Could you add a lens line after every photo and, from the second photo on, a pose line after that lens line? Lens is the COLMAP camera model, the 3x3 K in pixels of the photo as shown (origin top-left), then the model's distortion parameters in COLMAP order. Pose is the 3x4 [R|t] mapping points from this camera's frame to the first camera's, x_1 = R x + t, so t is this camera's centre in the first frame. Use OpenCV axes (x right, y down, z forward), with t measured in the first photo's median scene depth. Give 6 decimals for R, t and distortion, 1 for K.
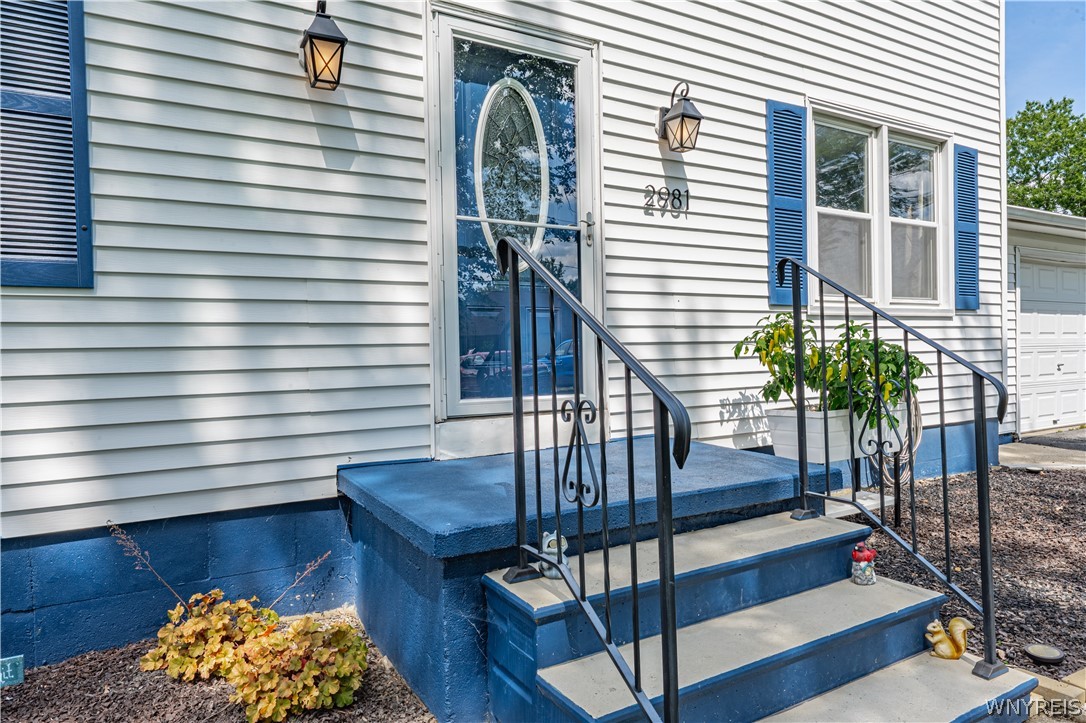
lens RADIAL K [[656.4, 0, 543.0], [0, 656.4, 361.5], [0, 0, 1]] dist [0.002724, 0.000482]
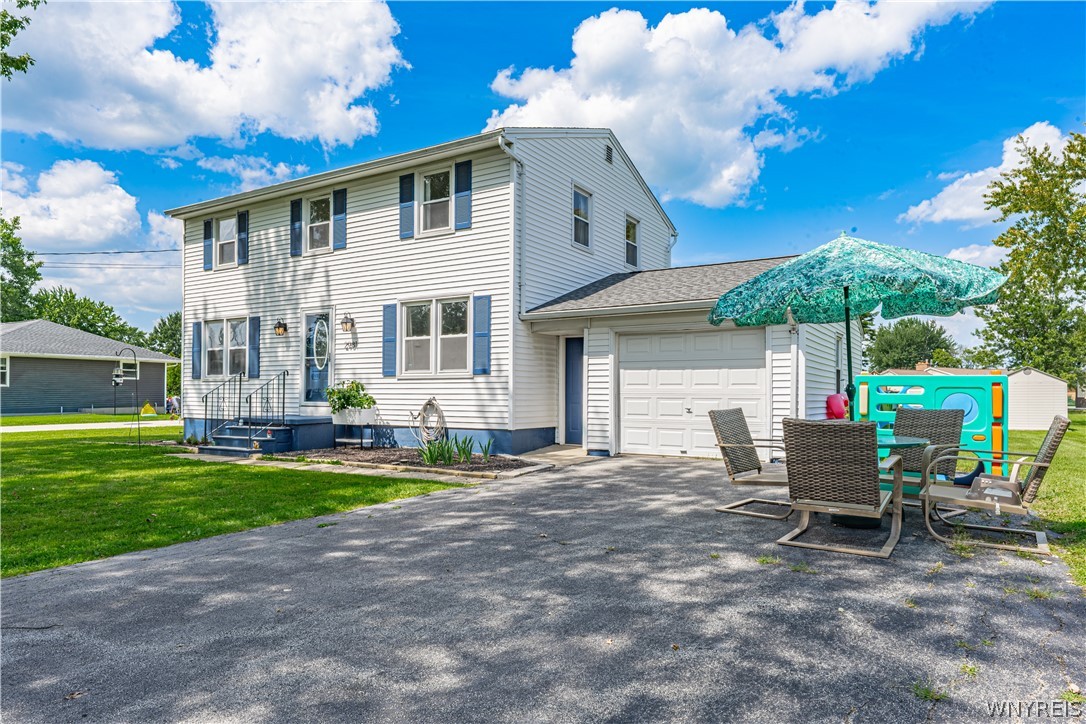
lens RADIAL K [[669.1, 0, 543.0], [0, 669.1, 362.0], [0, 0, 1]] dist [-0.002978, -0.000570]
pose [[0.482518, -0.016980, -0.875721, 3.527457], [-0.019755, 0.999347, -0.030262, -0.078529], [0.875663, 0.031901, 0.481867, 0.222616]]
